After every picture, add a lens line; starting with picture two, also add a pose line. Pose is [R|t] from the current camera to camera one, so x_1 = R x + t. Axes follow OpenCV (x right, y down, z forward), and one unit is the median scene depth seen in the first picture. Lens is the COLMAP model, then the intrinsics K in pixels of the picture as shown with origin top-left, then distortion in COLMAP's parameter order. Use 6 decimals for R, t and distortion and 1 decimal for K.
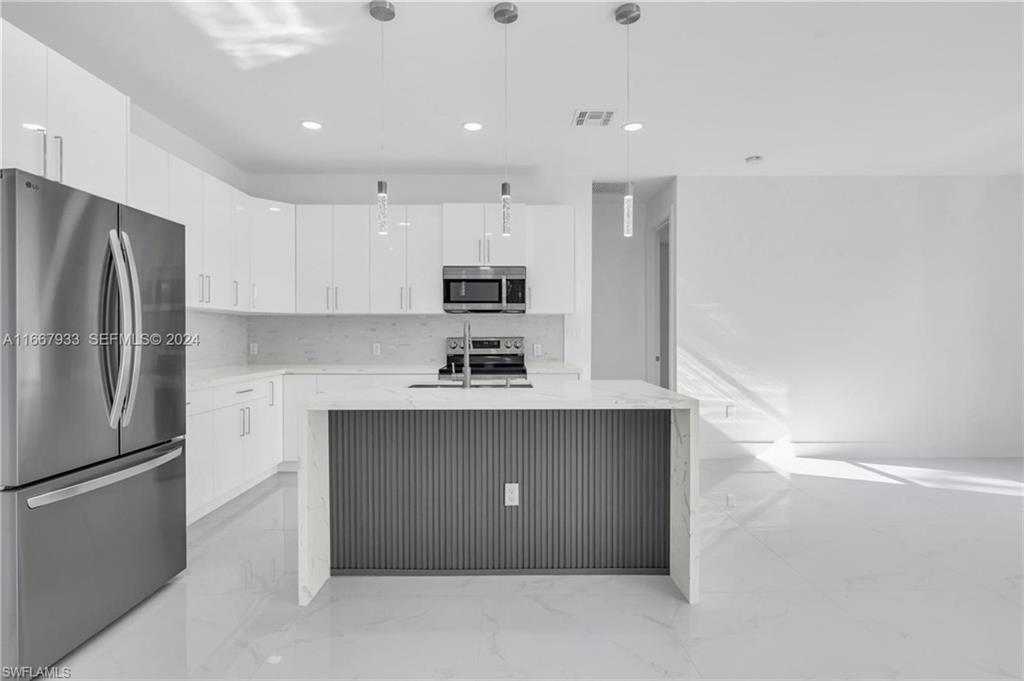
lens RADIAL K [[531.6, 0, 515.7], [0, 531.6, 335.7], [0, 0, 1]] dist [-0.004182, -0.000243]
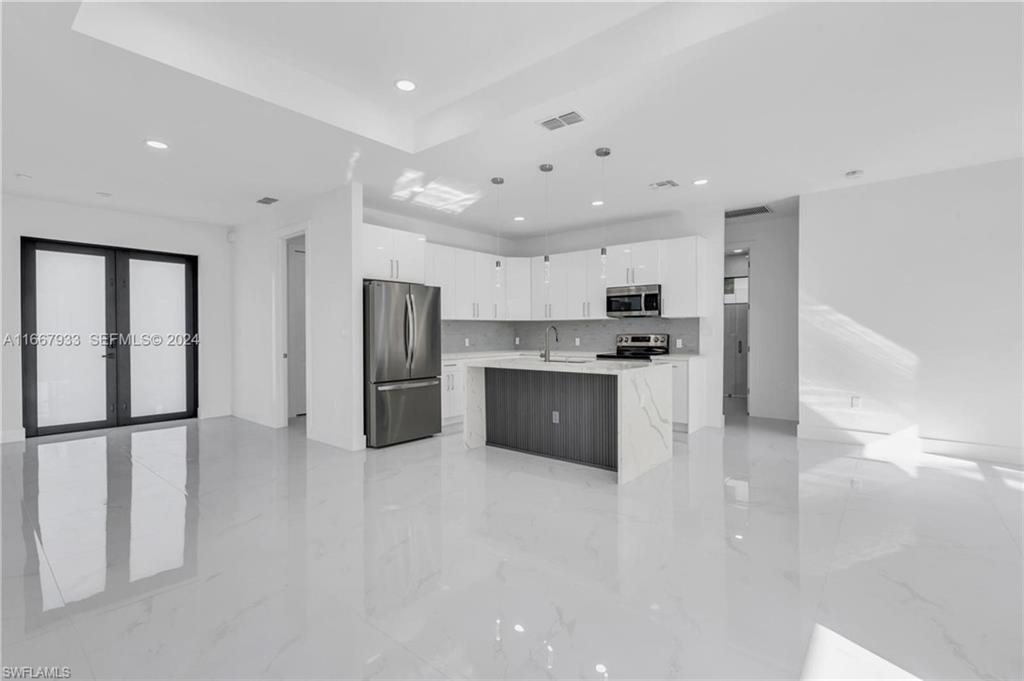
lens RADIAL K [[464.5, 0, 512.0], [0, 464.5, 340.5], [0, 0, 1]] dist [0.000428, 0.000109]
pose [[0.760570, 0.008620, -0.649198, 0.526929], [0.001062, 0.999894, 0.014521, 0.001028], [0.649255, -0.011733, 0.760481, -0.197393]]
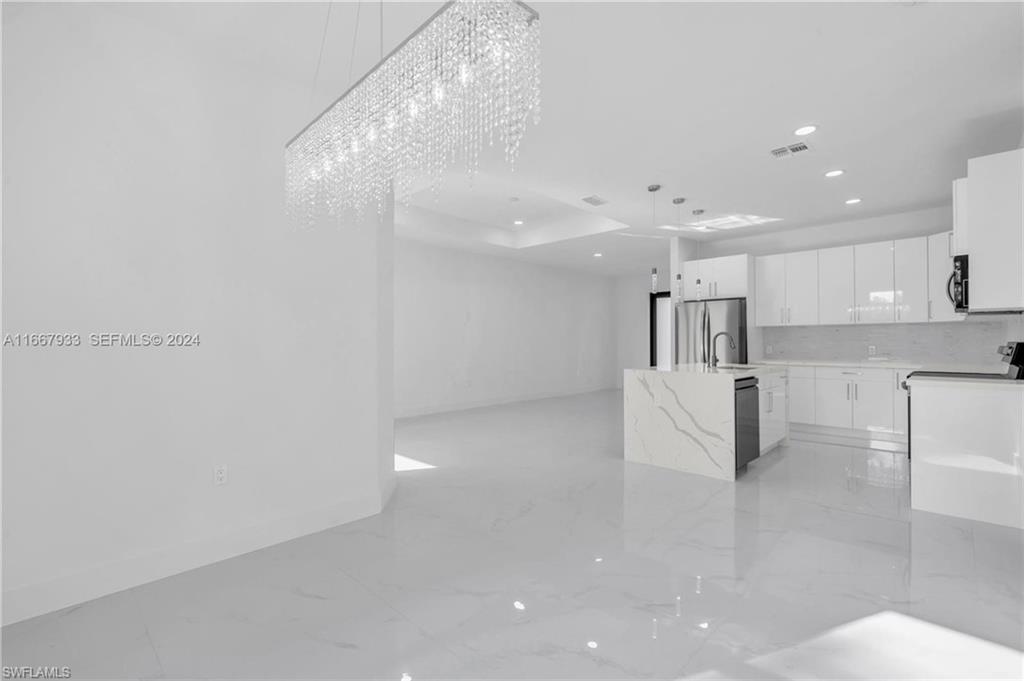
lens RADIAL K [[464.5, 0, 512.0], [0, 464.5, 340.5], [0, 0, 1]] dist [0.000428, 0.000109]
pose [[-0.718136, 0.003861, -0.695892, 1.020016], [0.003639, 0.999992, 0.001794, -0.001081], [0.695893, -0.001244, -0.718144, 1.043628]]
